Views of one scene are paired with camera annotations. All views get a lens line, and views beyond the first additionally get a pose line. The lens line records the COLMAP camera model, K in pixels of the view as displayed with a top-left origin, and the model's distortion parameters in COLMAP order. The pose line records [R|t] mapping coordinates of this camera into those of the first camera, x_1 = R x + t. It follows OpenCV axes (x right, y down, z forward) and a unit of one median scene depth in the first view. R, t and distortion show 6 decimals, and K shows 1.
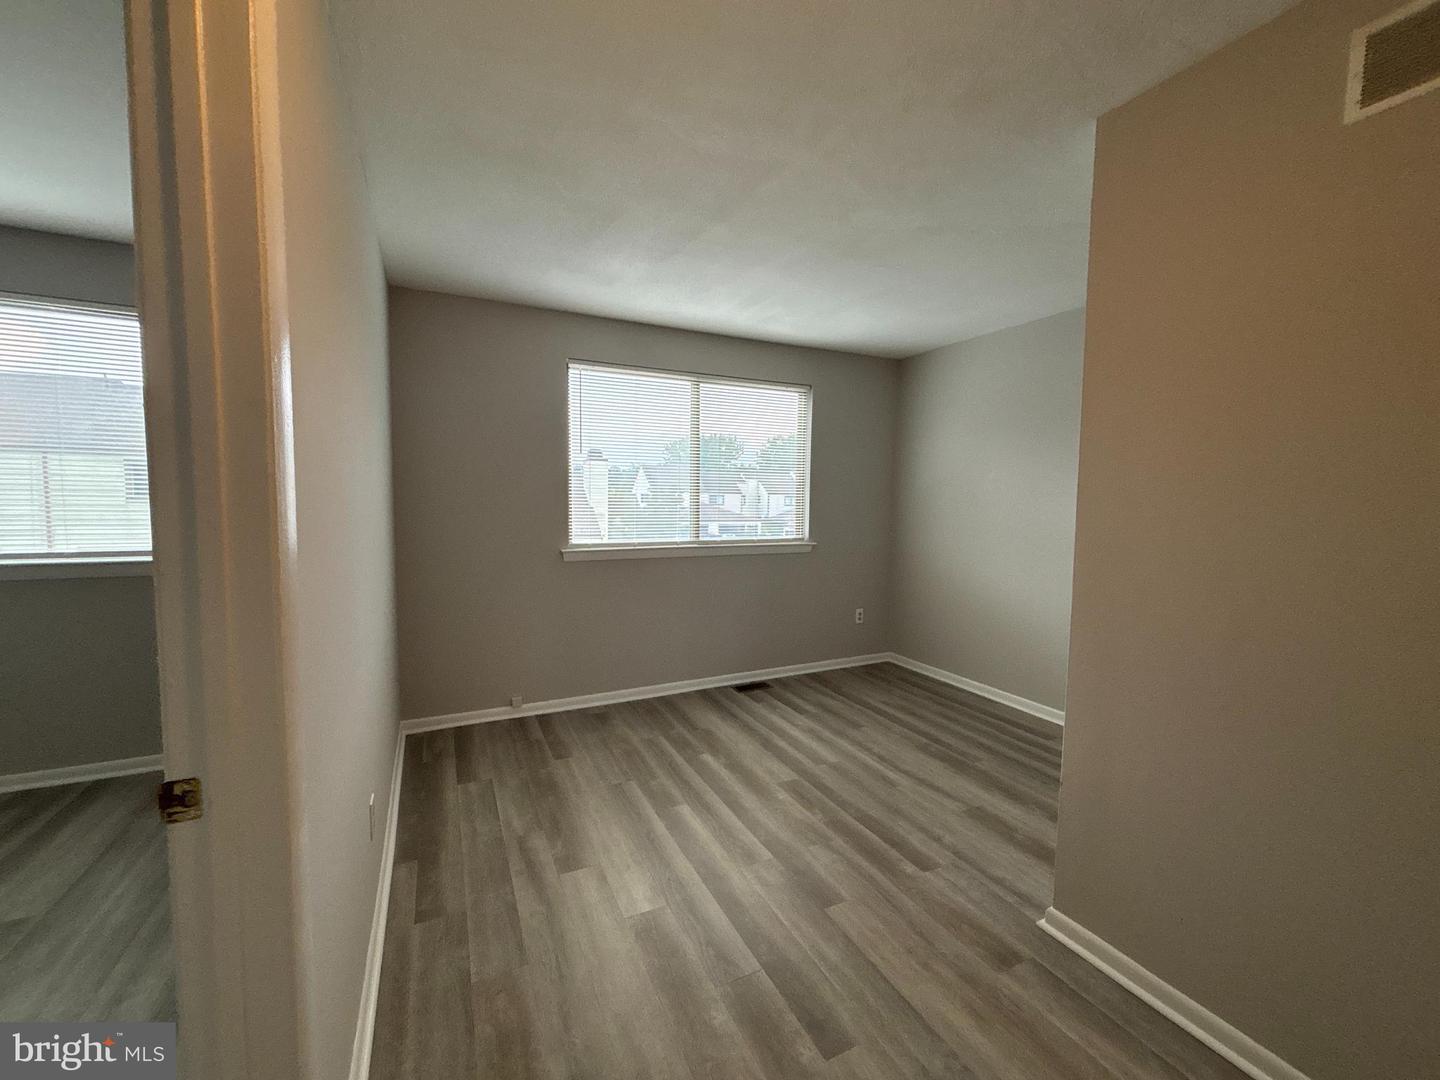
lens RADIAL K [[576.7, 0, 718.5], [0, 576.7, 539.4], [0, 0, 1]] dist [0.002569, -0.001312]
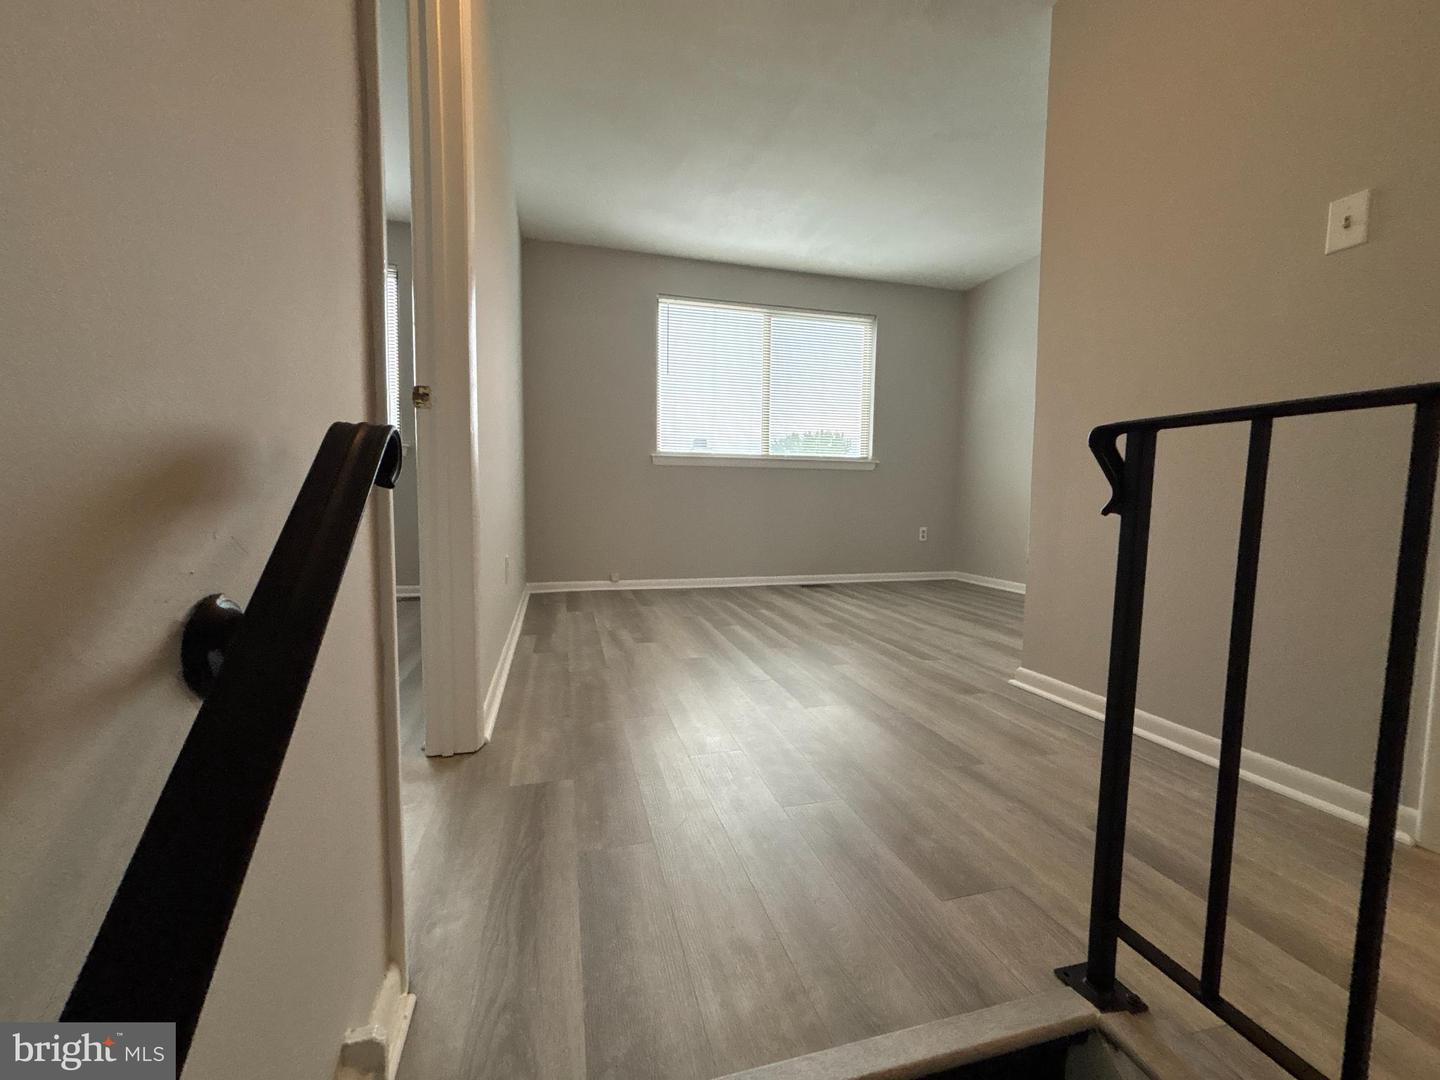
lens RADIAL K [[576.7, 0, 723.3], [0, 576.7, 542.1], [0, 0, 1]] dist [0.002569, -0.001312]
pose [[0.983764, 0.010197, -0.179174, 0.098111], [-0.010352, 0.999946, 0.000071, 0.210082], [0.179165, 0.001785, 0.983817, -0.168638]]
